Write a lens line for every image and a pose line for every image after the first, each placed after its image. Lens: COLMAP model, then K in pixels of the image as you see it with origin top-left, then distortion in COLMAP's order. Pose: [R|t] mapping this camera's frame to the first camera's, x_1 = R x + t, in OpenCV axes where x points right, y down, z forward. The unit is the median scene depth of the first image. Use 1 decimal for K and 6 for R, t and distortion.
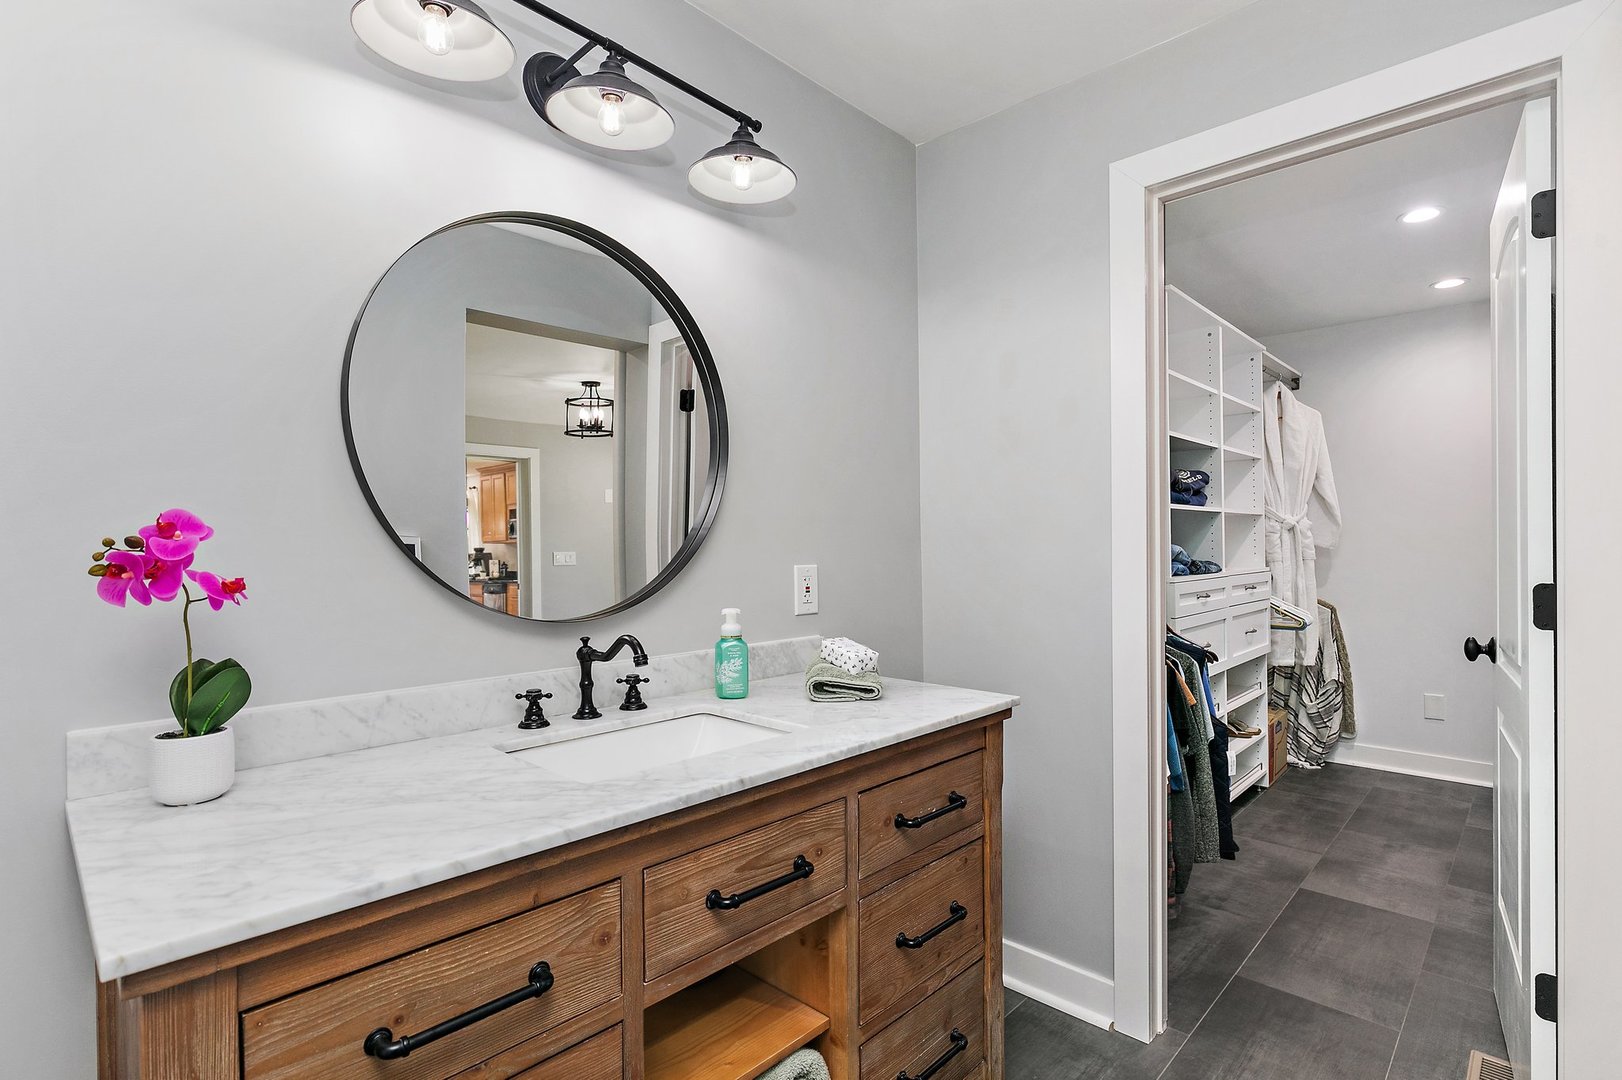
lens RADIAL K [[780.7, 0, 811.0], [0, 780.7, 540.0], [0, 0, 1]] dist [0.000529, 0.000060]
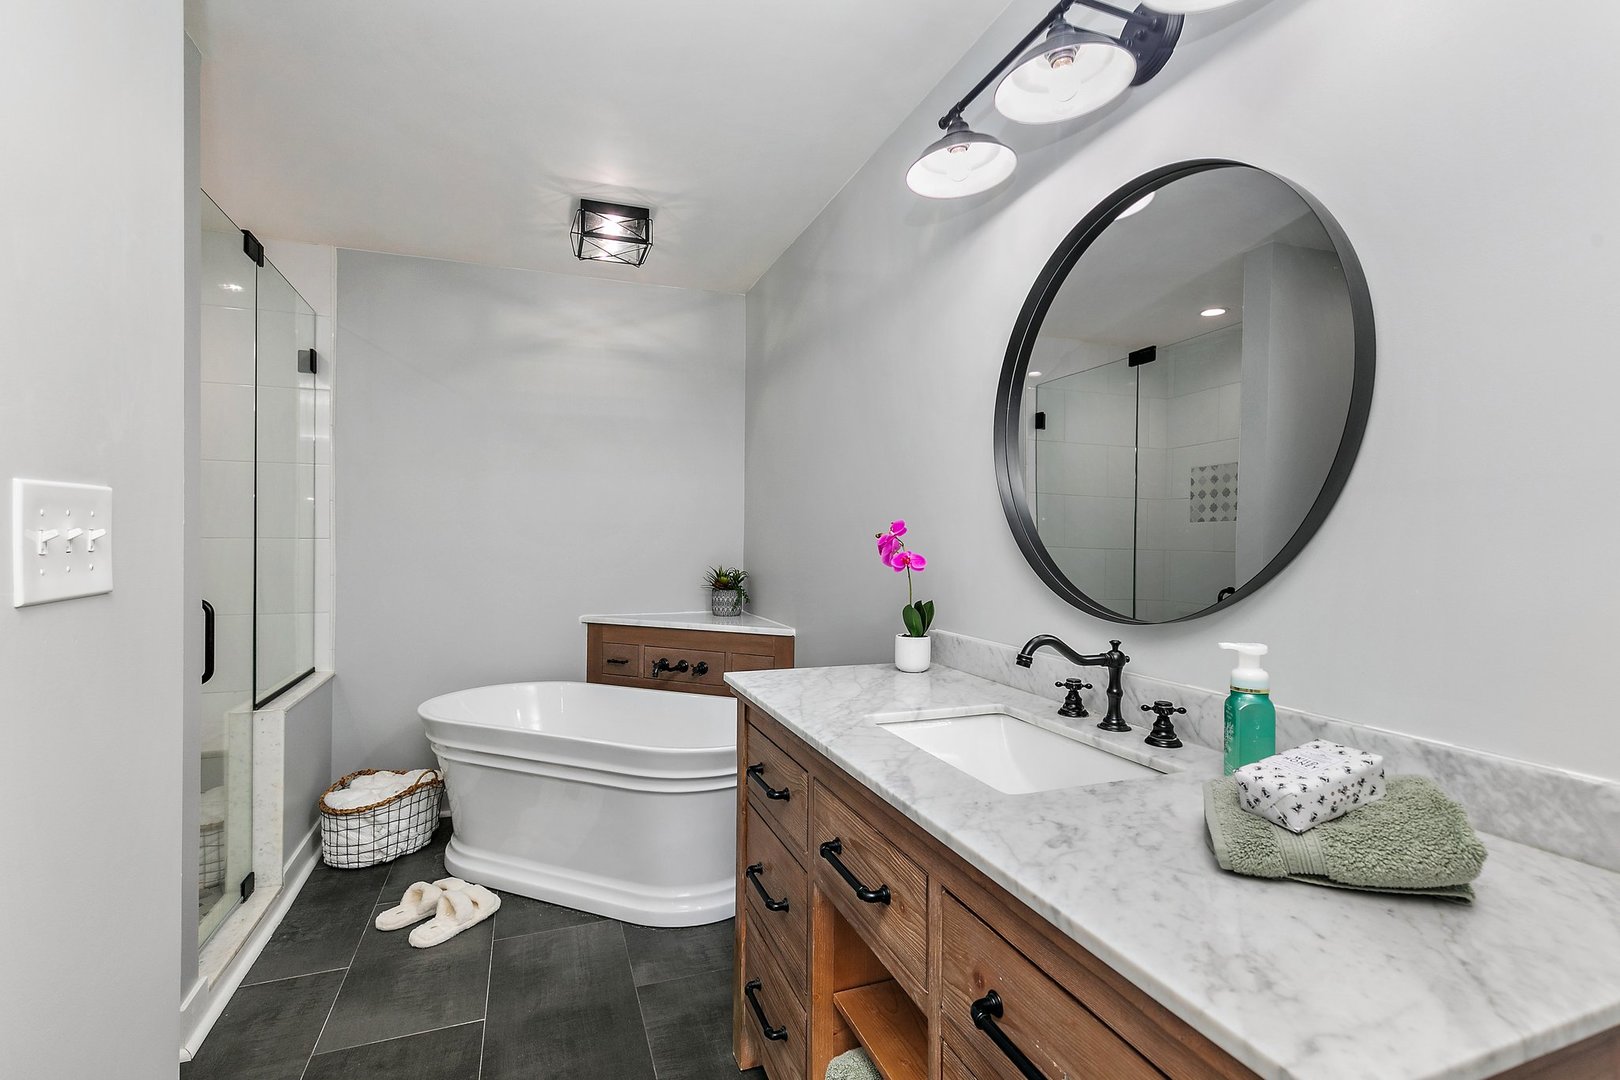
lens RADIAL K [[753.4, 0, 816.7], [0, 753.4, 537.6], [0, 0, 1]] dist [0.000967, 0.000020]
pose [[-0.426646, 0.001312, -0.904418, 0.663075], [0.000535, 0.999999, 0.001198, 0.003247], [0.904419, 0.000027, -0.426646, 1.076054]]
